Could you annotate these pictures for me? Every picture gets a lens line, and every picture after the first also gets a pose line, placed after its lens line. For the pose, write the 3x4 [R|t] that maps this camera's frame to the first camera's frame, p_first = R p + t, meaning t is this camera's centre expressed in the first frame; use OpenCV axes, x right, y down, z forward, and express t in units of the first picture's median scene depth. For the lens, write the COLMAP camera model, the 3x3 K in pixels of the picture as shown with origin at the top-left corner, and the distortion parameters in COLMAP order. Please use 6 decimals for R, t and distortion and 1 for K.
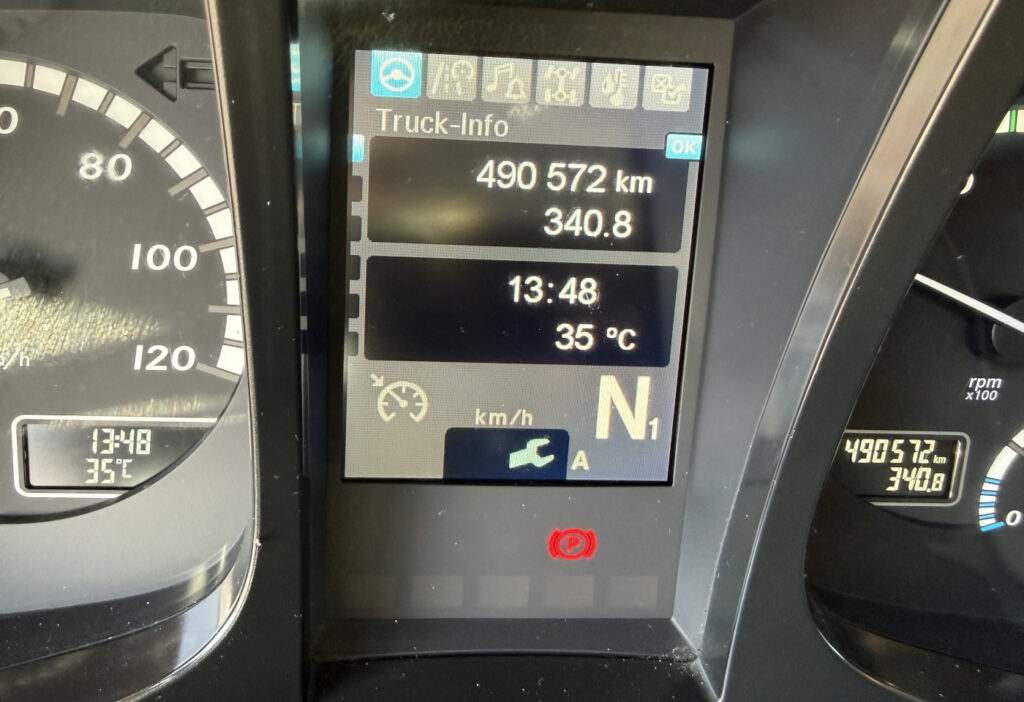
lens RADIAL K [[720.3, 0, 516.5], [0, 720.3, 353.5], [0, 0, 1]] dist [0.030349, -0.033394]
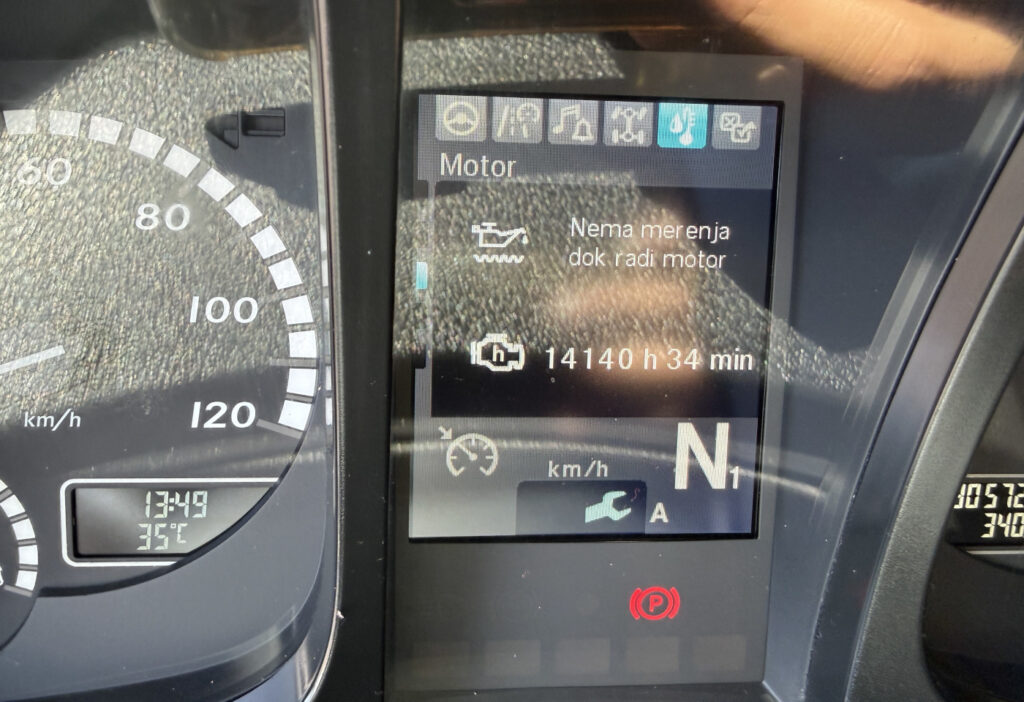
lens RADIAL K [[720.3, 0, 511.2], [0, 720.3, 349.1], [0, 0, 1]] dist [0.030349, -0.033394]
pose [[0.999731, -0.020802, 0.010244, -0.113412], [0.021341, 0.998225, -0.055604, -0.018531], [-0.009069, 0.055807, 0.998400, 0.042531]]
